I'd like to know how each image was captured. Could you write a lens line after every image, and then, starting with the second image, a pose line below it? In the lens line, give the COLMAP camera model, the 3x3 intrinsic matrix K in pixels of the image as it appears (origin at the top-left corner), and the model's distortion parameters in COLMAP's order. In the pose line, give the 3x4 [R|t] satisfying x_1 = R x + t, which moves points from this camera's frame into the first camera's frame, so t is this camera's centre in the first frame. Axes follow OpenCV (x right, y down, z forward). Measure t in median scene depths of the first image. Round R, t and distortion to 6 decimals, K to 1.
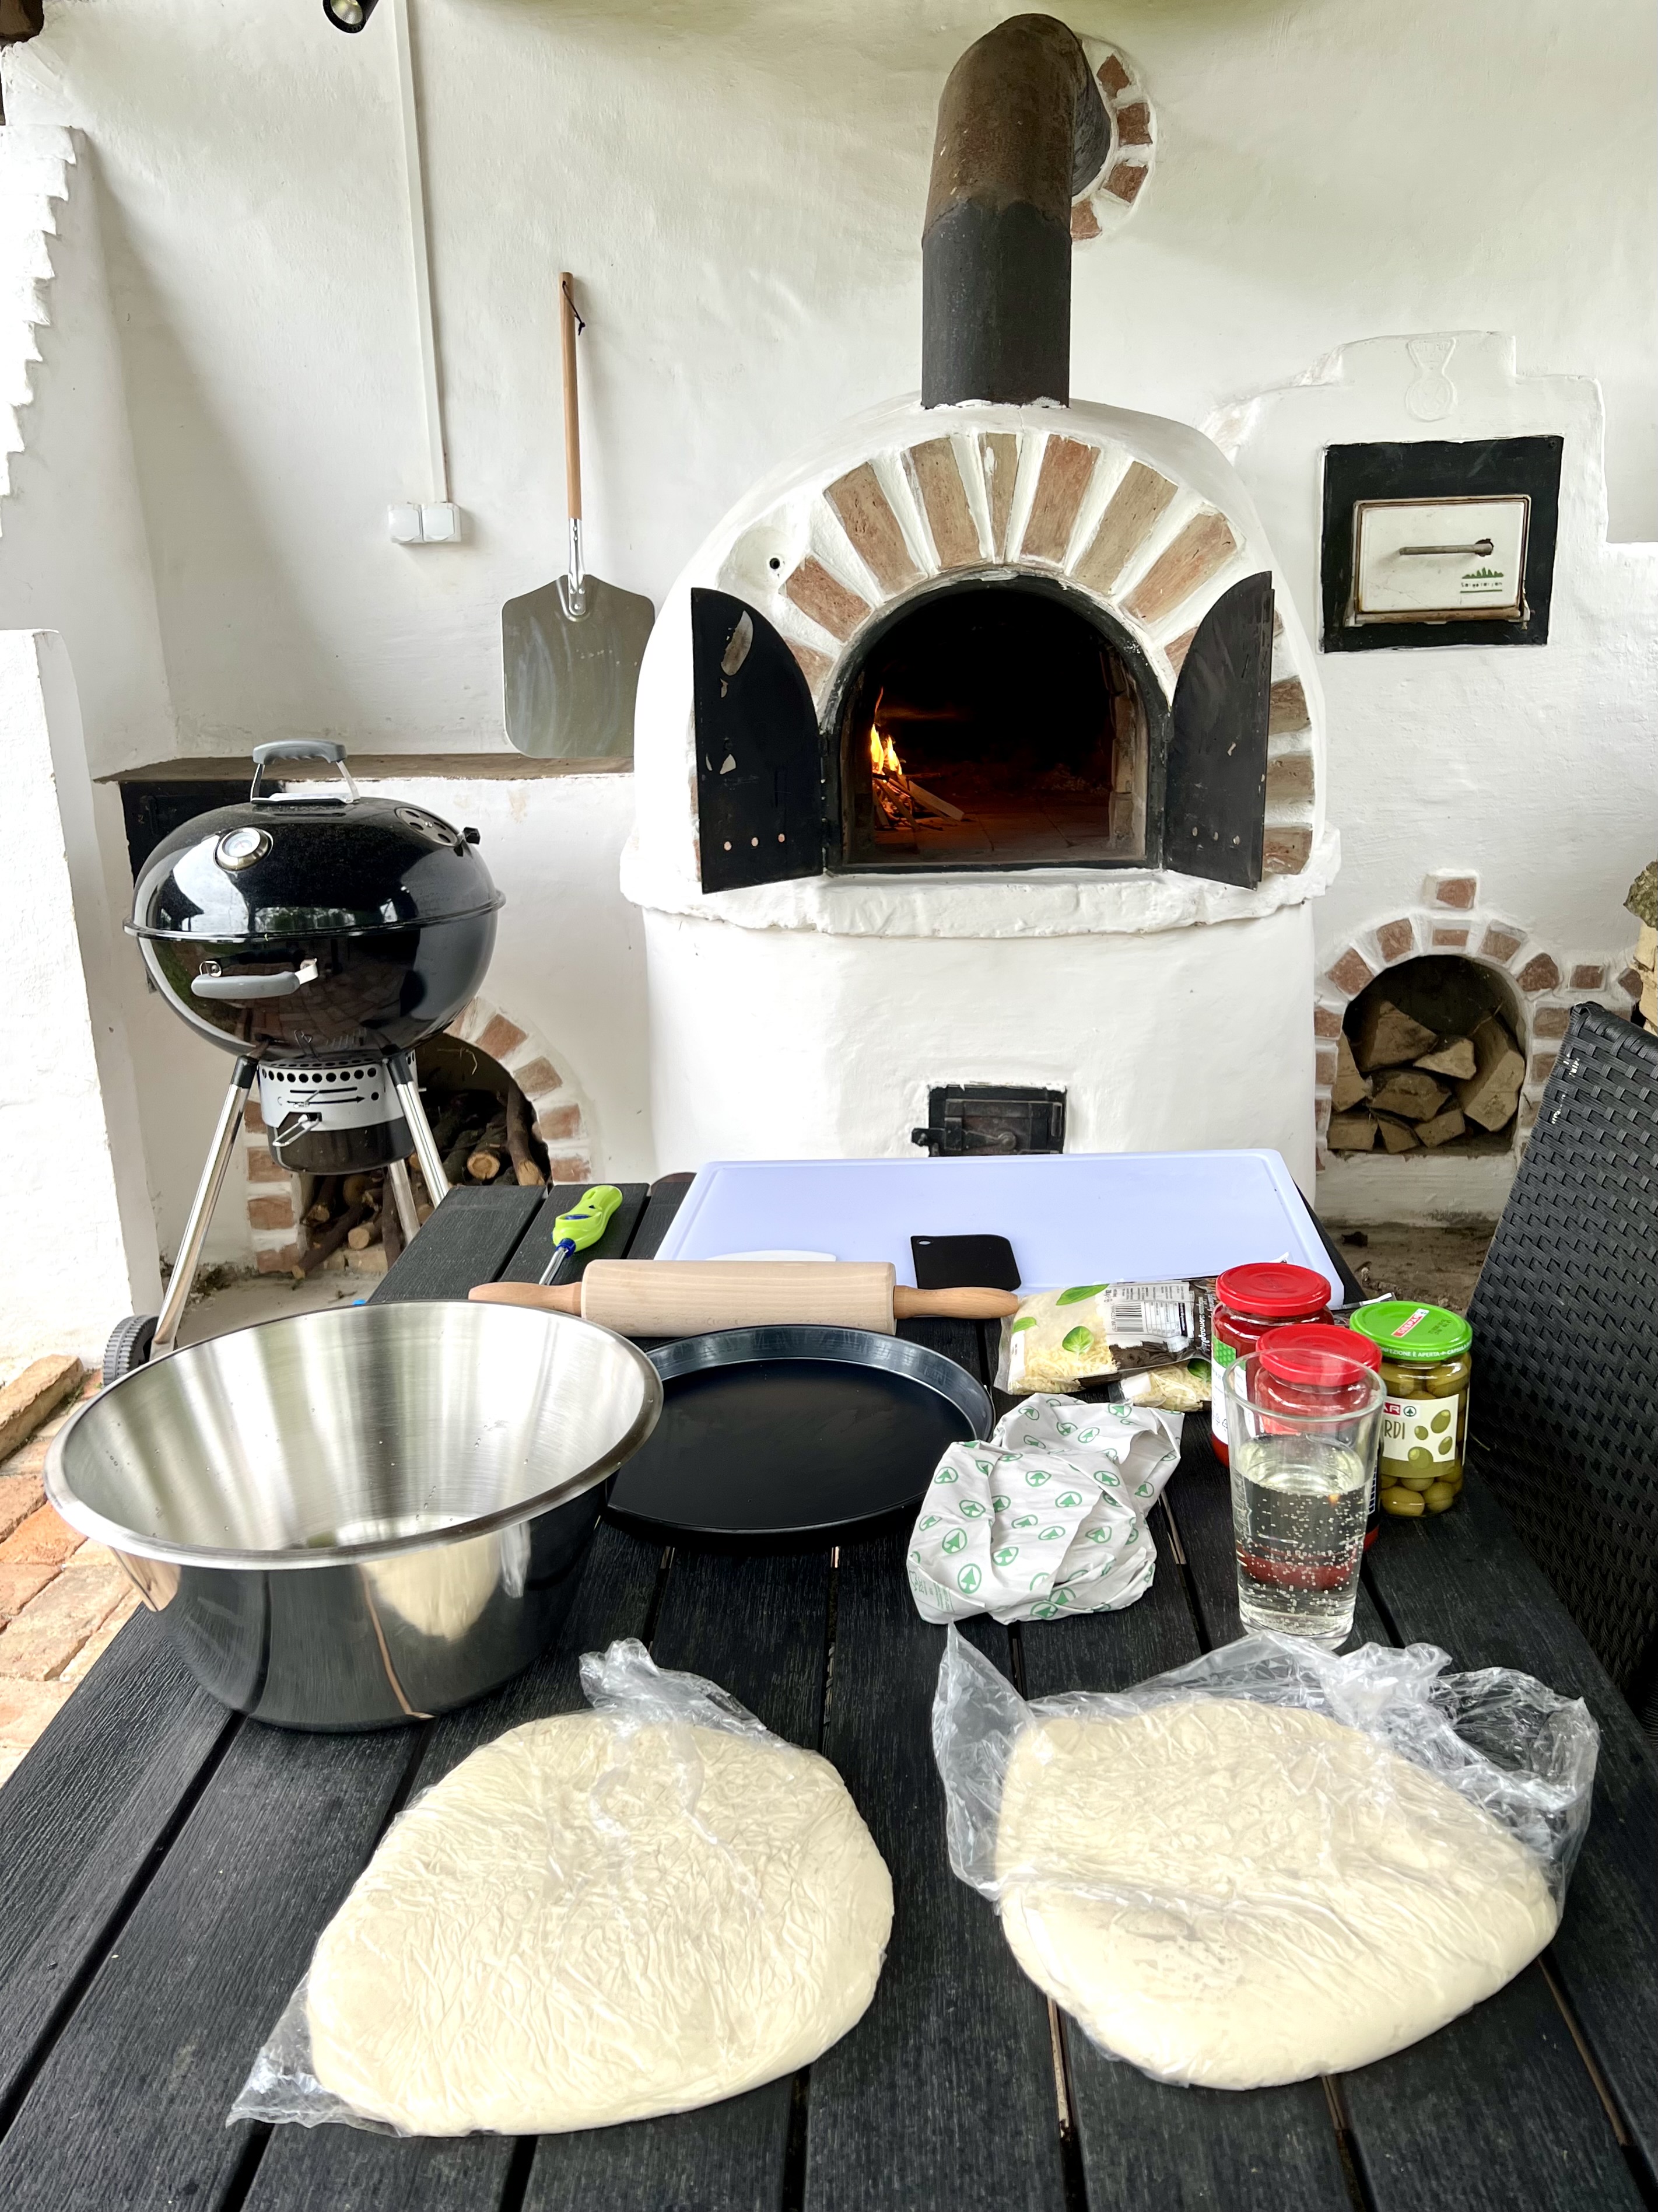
lens RADIAL K [[1653.1, 0, 818.1], [0, 1653.1, 1076.0], [0, 0, 1]] dist [0.051646, -0.062318]
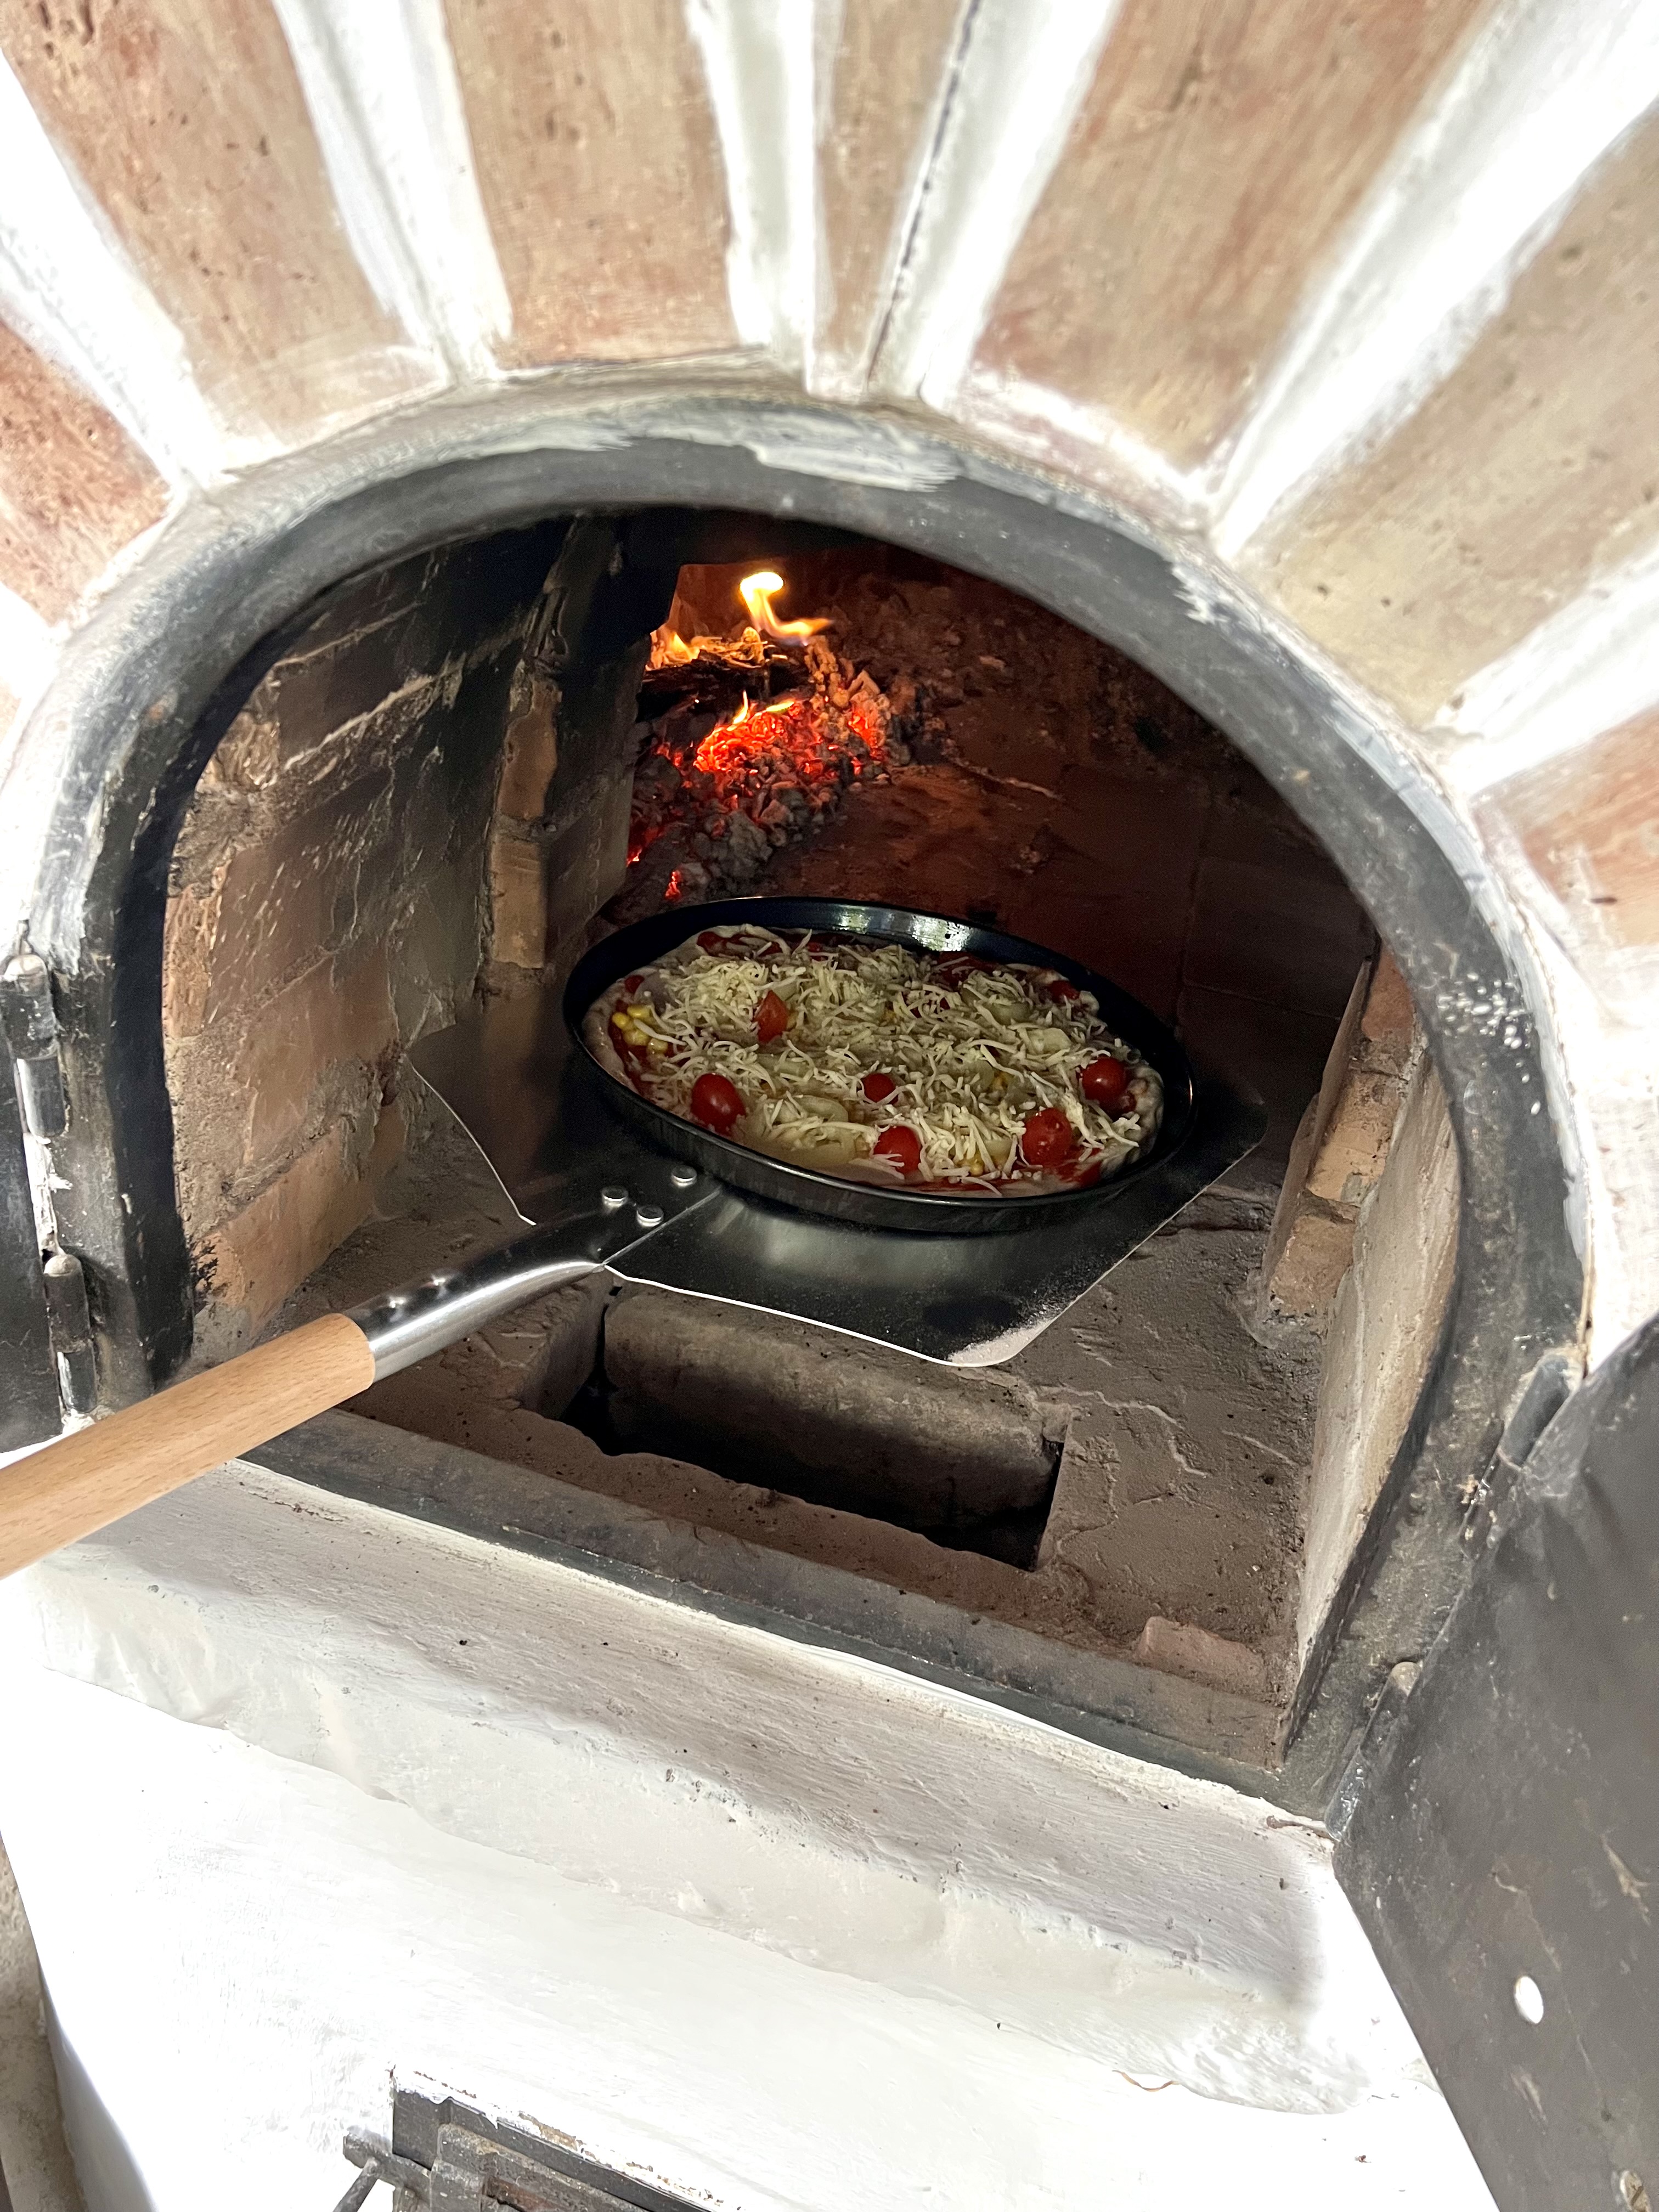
lens RADIAL K [[1693.0, 0, 829.5], [0, 1693.0, 1106.0], [0, 0, 1]] dist [0.008318, 0.000592]
pose [[0.967052, 0.240206, -0.084332, 0.129376], [-0.210487, 0.940748, 0.265875, -0.265457], [0.143200, -0.239364, 0.960312, 0.759723]]
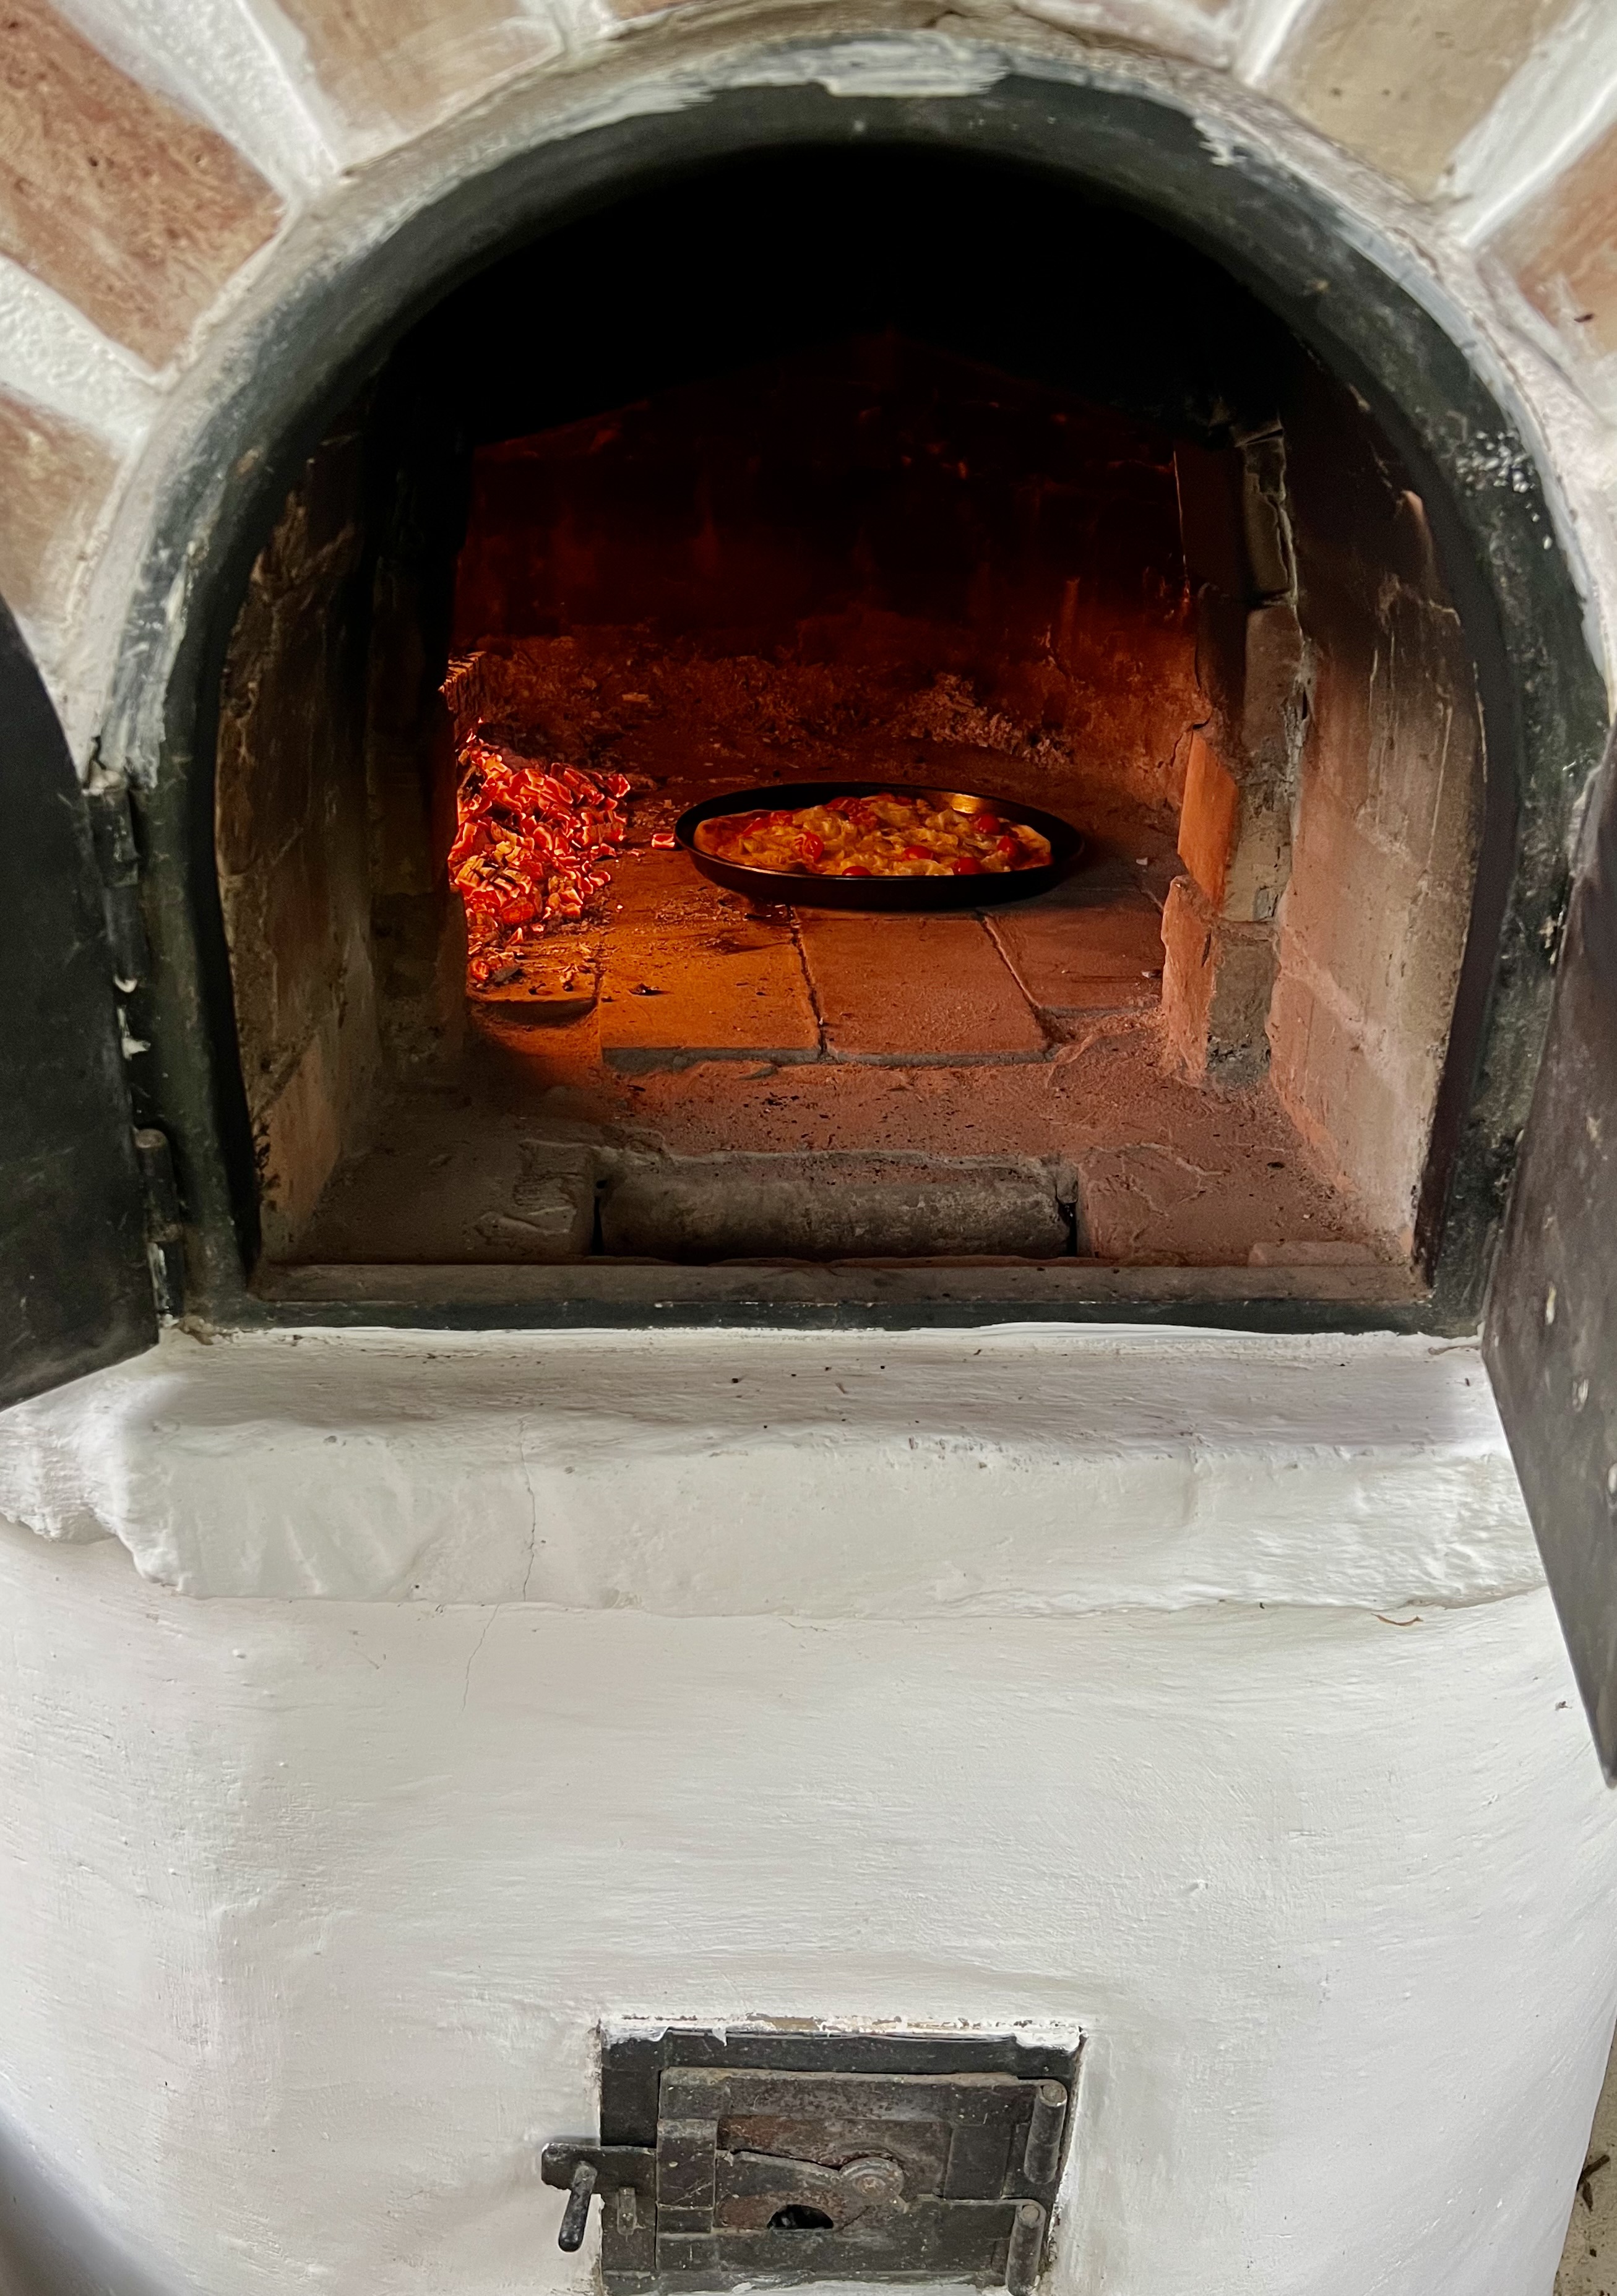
lens RADIAL K [[1890.5, 0, 808.5], [0, 1890.5, 1148.0], [0, 0, 1]] dist [0.043429, -0.045835]
pose [[0.991812, -0.001890, 0.127696, 0.061538], [-0.015127, 0.991112, 0.132165, -0.187573], [-0.126811, -0.133014, 0.982968, 0.704416]]
